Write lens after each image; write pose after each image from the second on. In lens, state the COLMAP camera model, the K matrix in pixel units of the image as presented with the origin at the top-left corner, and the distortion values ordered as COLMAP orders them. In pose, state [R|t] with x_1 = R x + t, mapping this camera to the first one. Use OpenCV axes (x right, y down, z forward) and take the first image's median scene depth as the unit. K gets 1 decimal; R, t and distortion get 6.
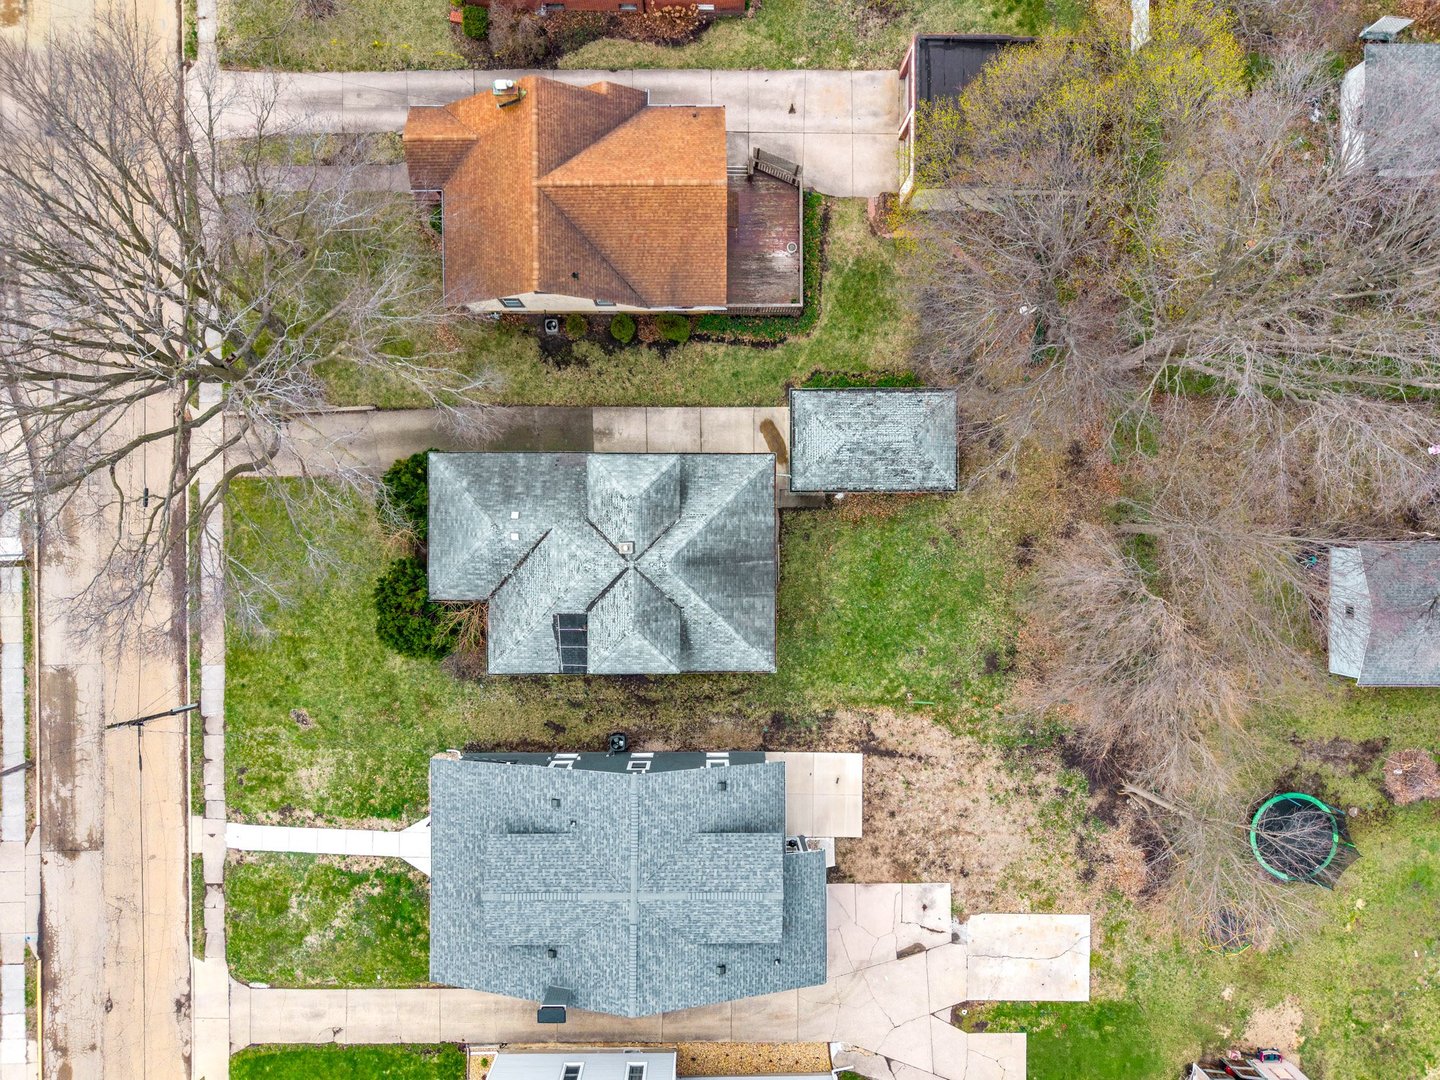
lens RADIAL K [[975.1, 0, 720.0], [0, 975.1, 552.0], [0, 0, 1]] dist [0.015497, -0.013646]
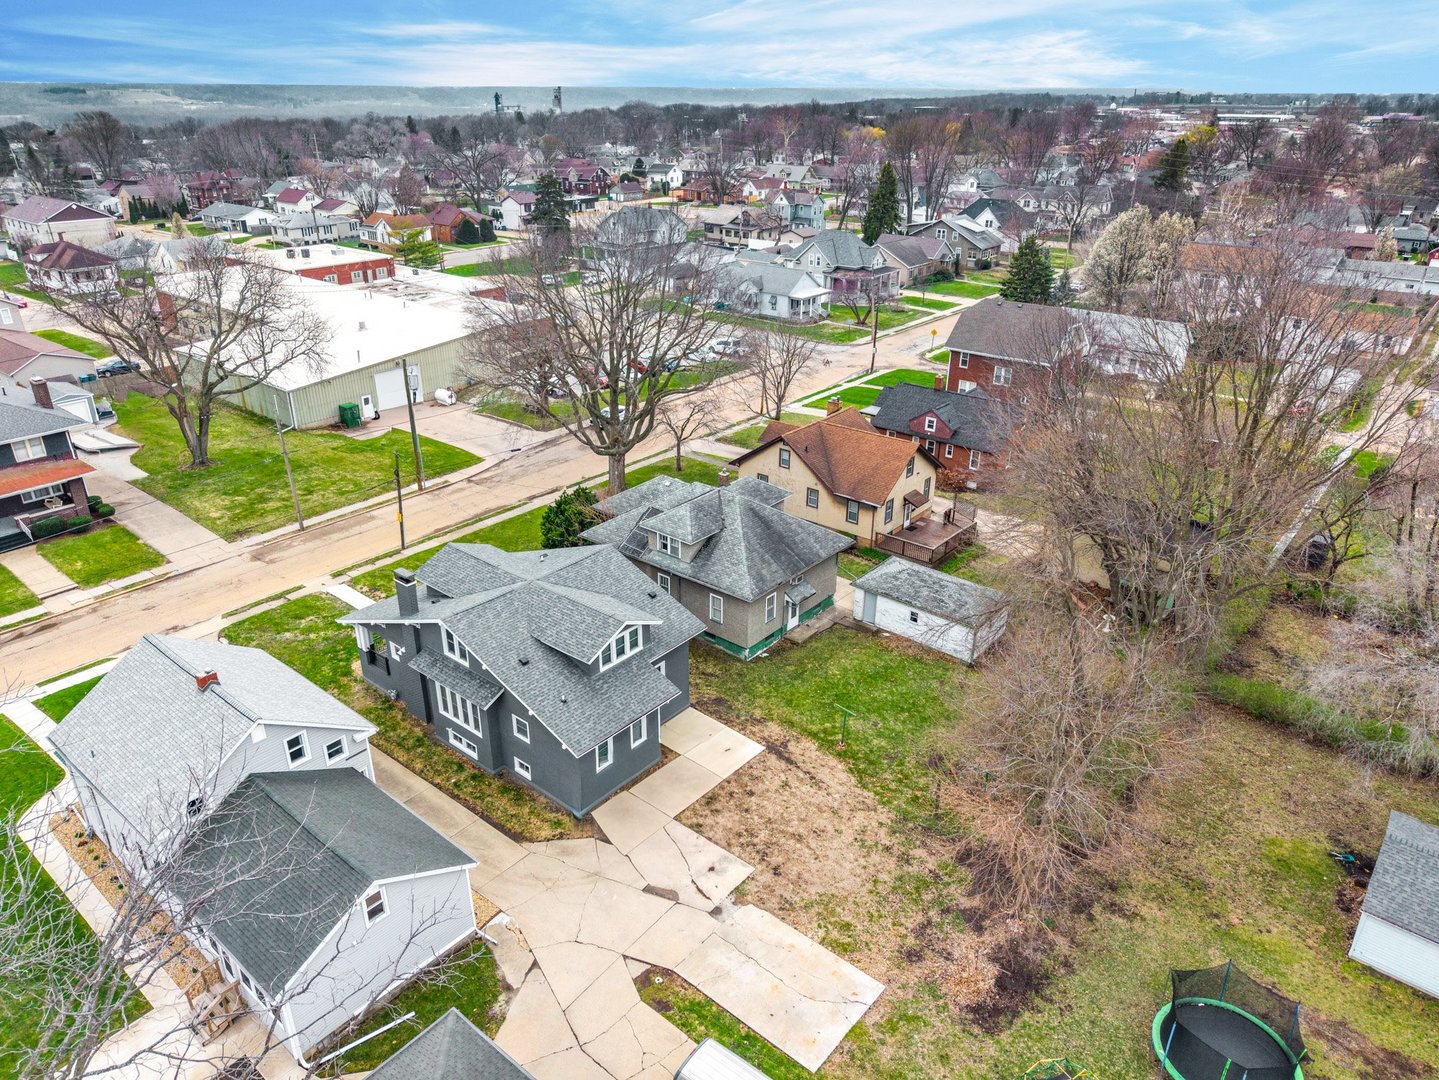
lens RADIAL K [[974.4, 0, 718.6], [0, 974.4, 544.2], [0, 0, 1]] dist [0.015497, -0.013646]
pose [[0.769425, 0.259391, -0.583696, 0.614053], [-0.638737, 0.313579, -0.702626, 0.841657], [0.000780, 0.913446, 0.406958, 0.430837]]
